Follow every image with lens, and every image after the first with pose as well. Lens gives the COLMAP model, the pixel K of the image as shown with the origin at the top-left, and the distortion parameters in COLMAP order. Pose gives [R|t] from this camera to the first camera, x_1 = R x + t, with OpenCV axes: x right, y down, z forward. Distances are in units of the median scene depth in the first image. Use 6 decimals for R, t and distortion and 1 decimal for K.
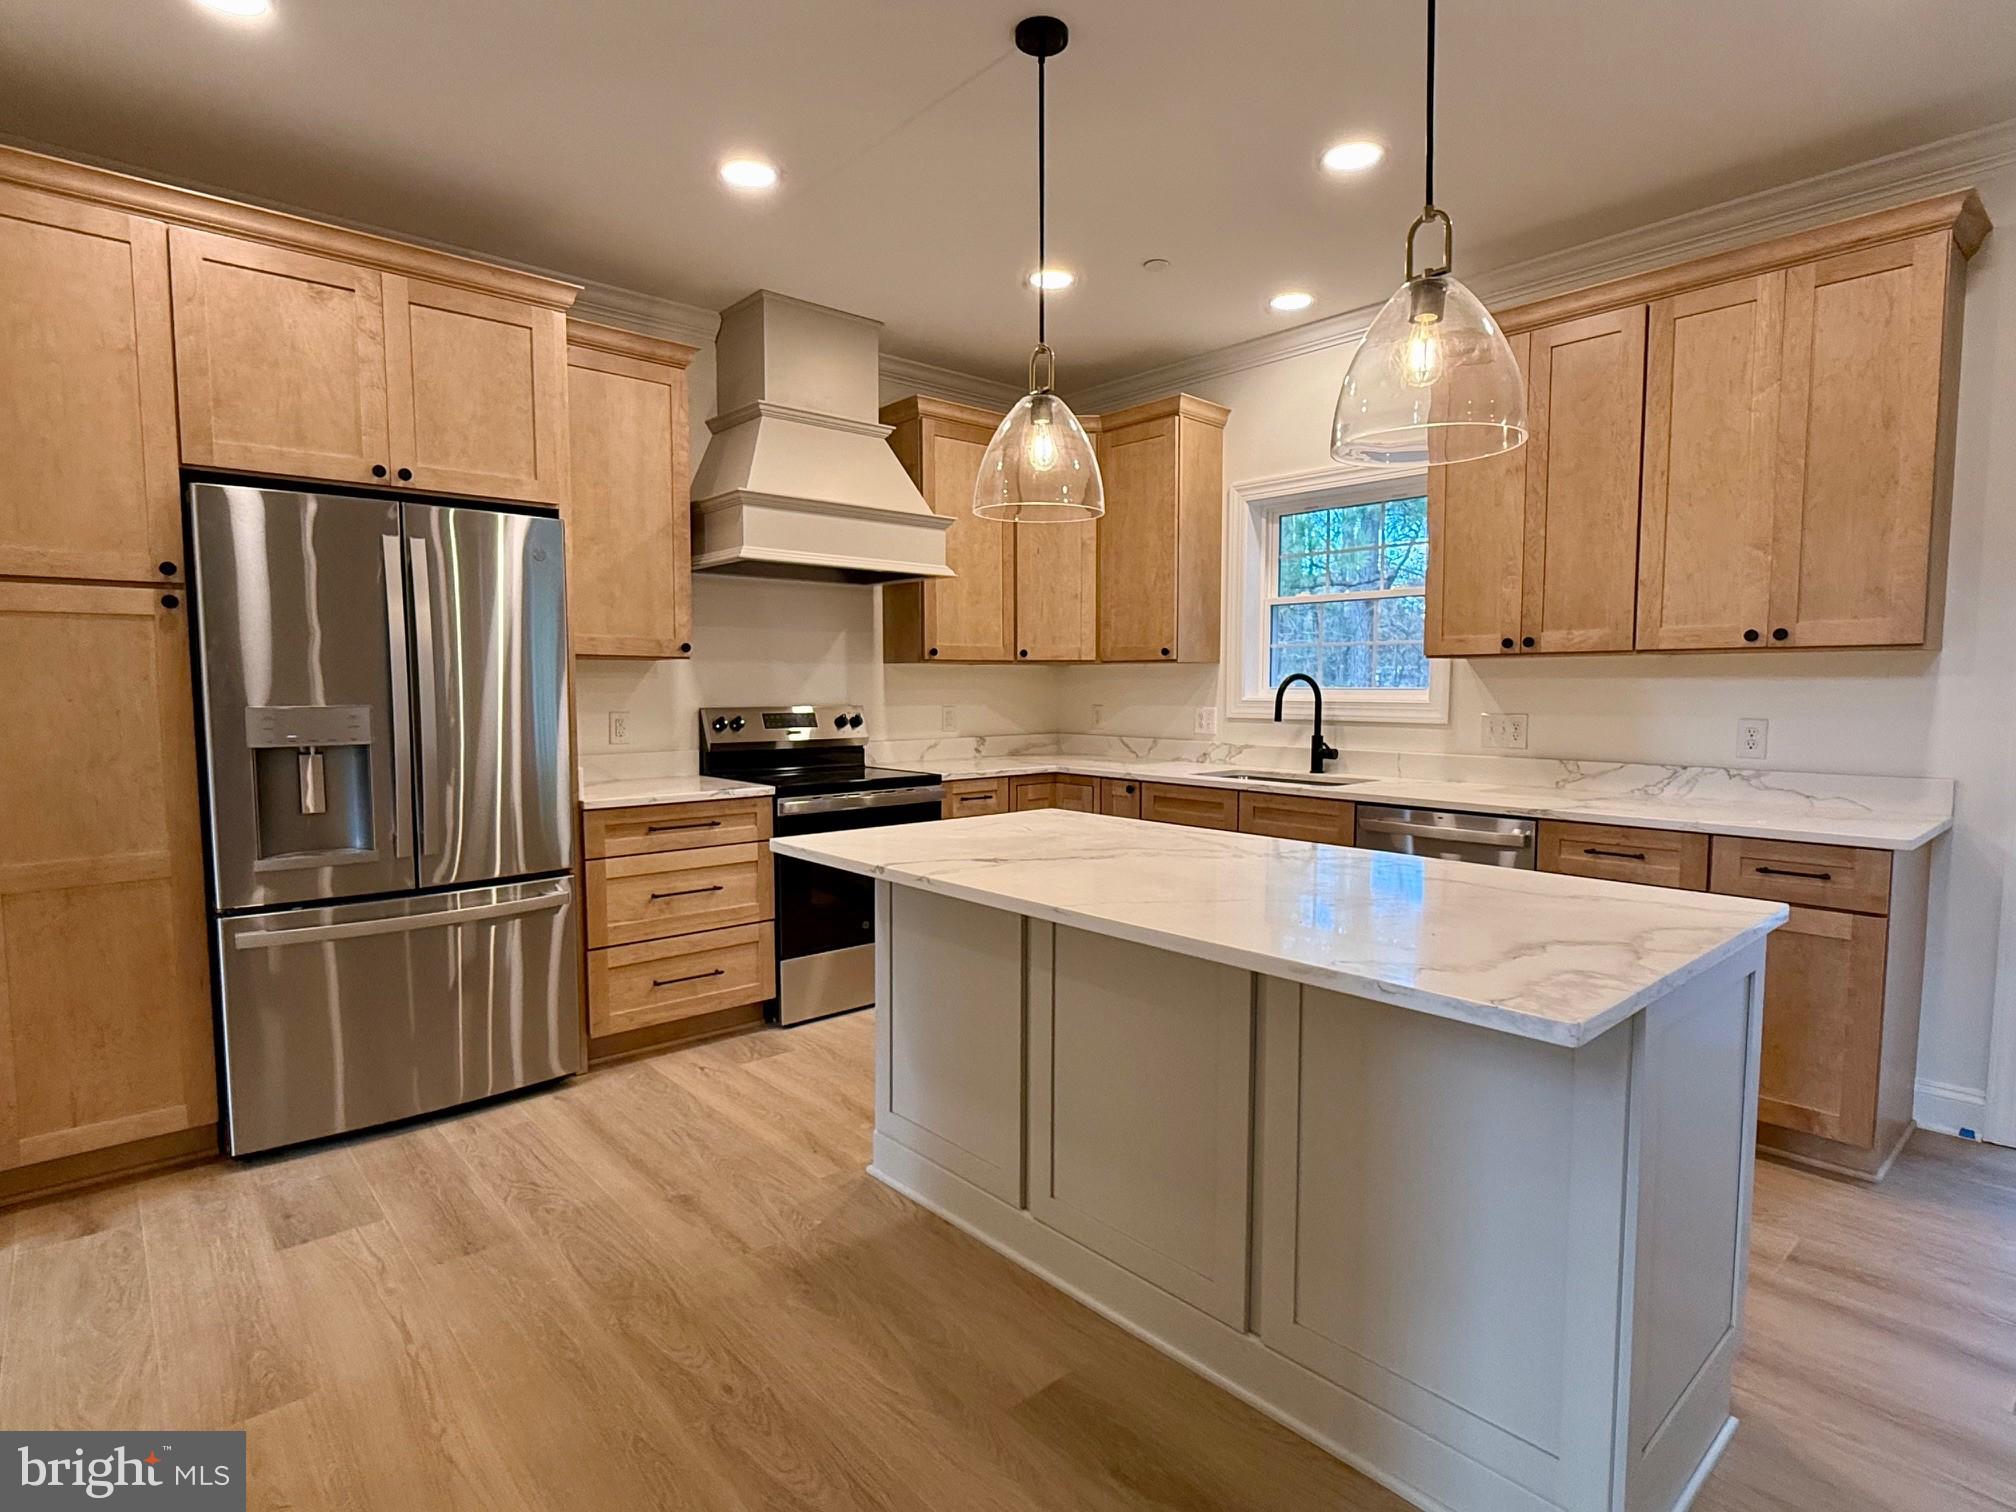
lens RADIAL K [[1048.2, 0, 1011.2], [0, 1048.2, 761.1], [0, 0, 1]] dist [0.000382, -0.000340]
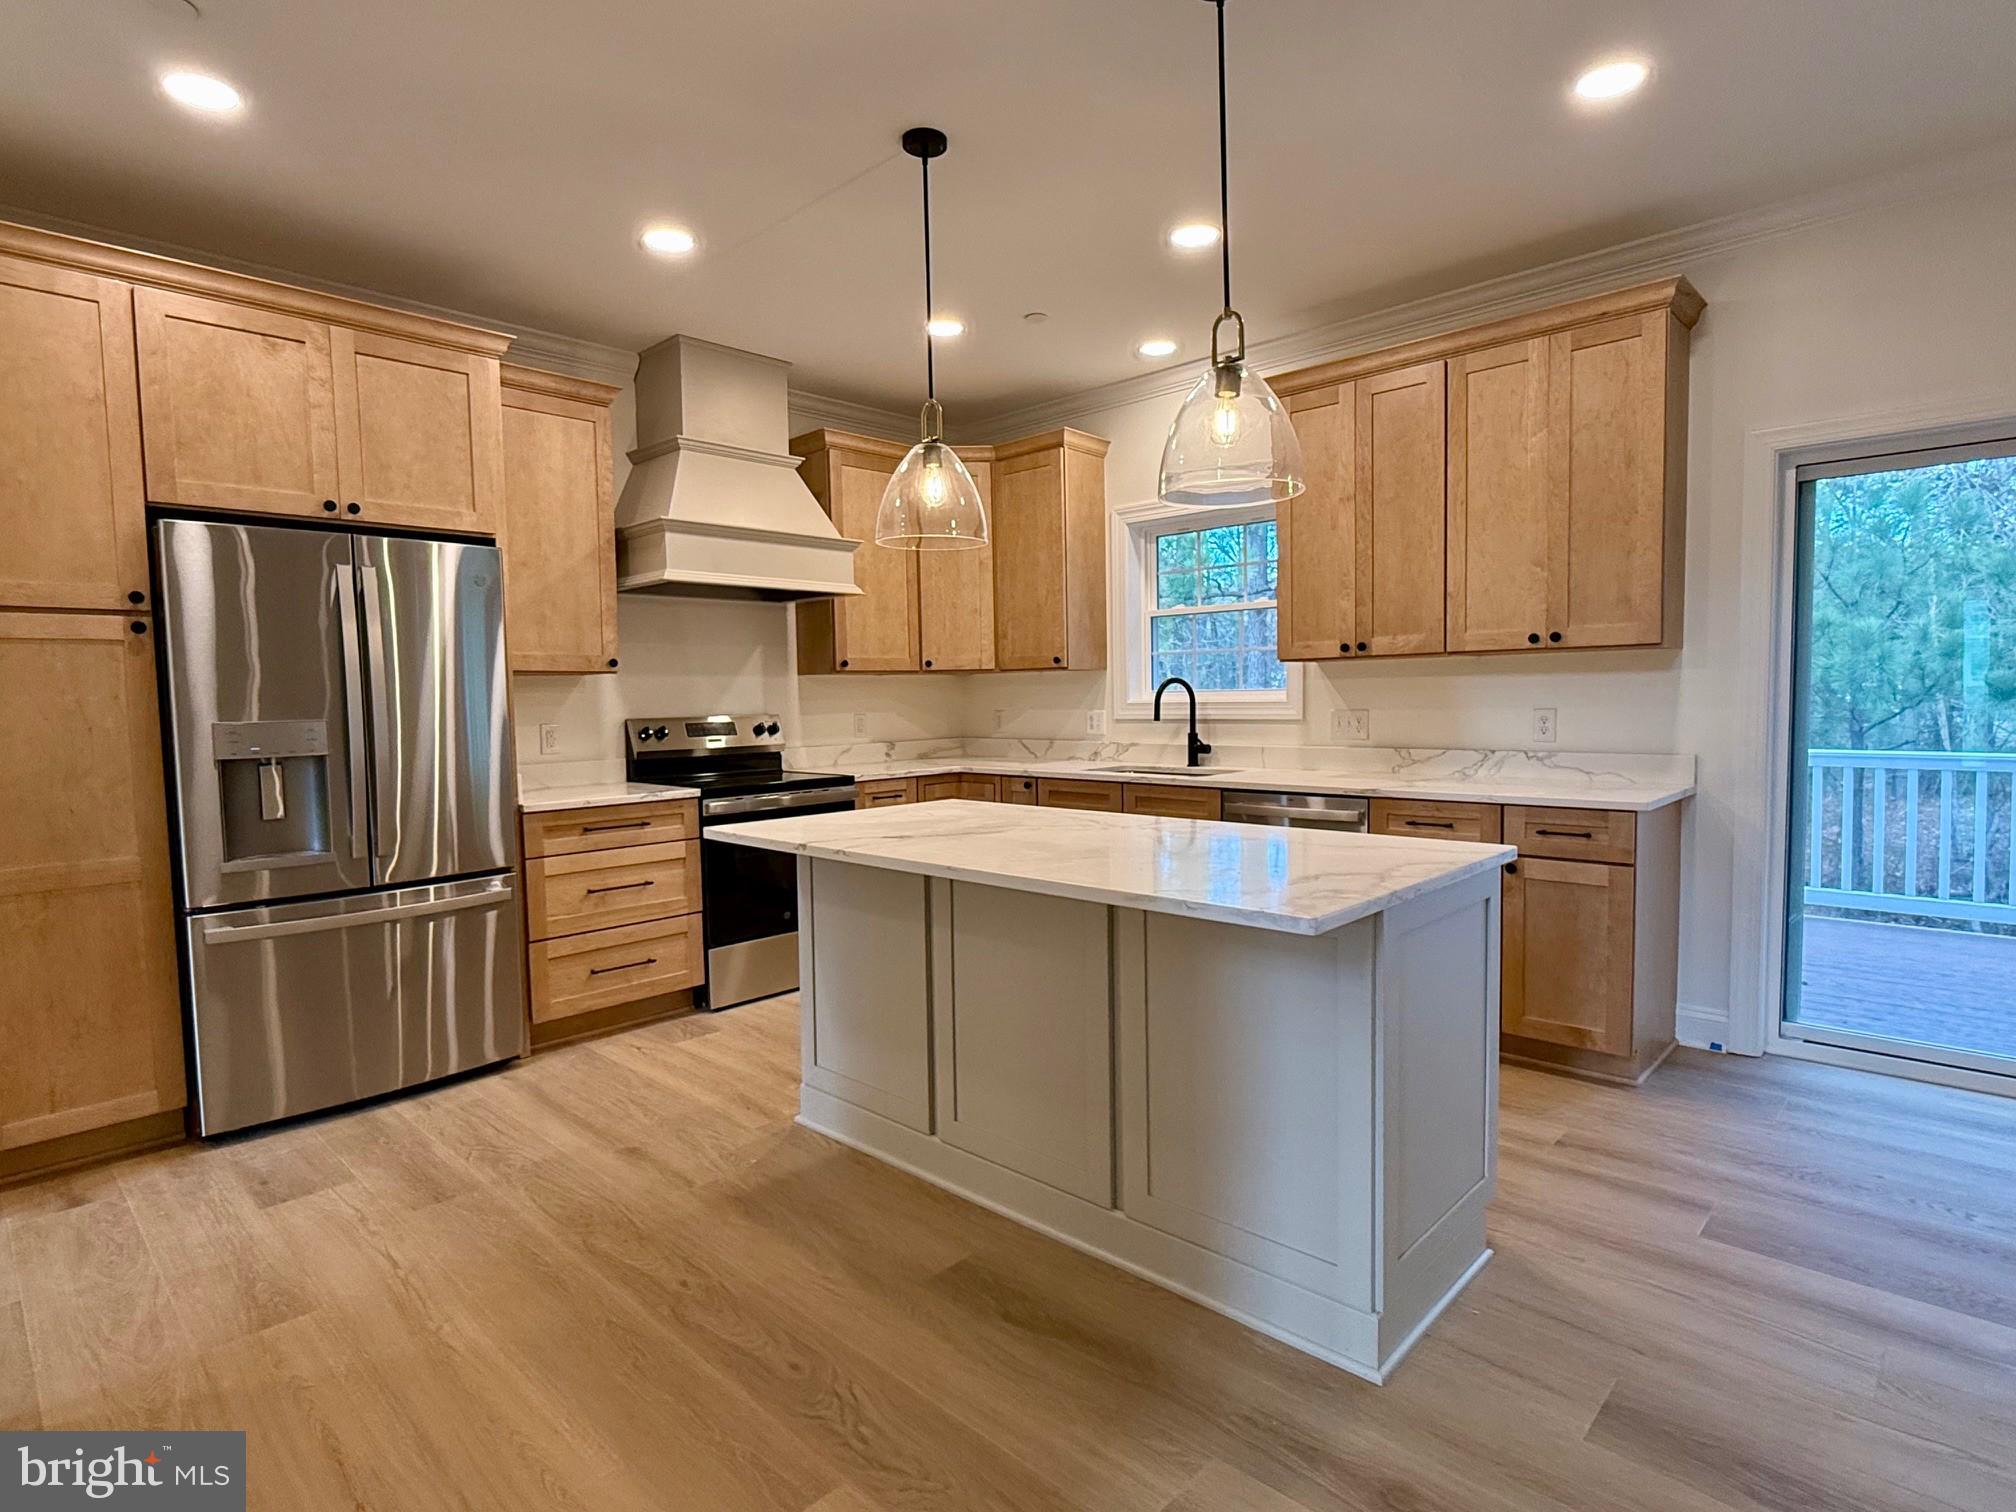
lens RADIAL K [[1048.2, 0, 1011.2], [0, 1048.2, 761.1], [0, 0, 1]] dist [0.000382, -0.000340]
pose [[0.996415, -0.023277, 0.081333, 0.010057], [0.024173, 0.999657, -0.010047, 0.016400], [-0.081071, 0.011977, 0.996636, -0.130842]]
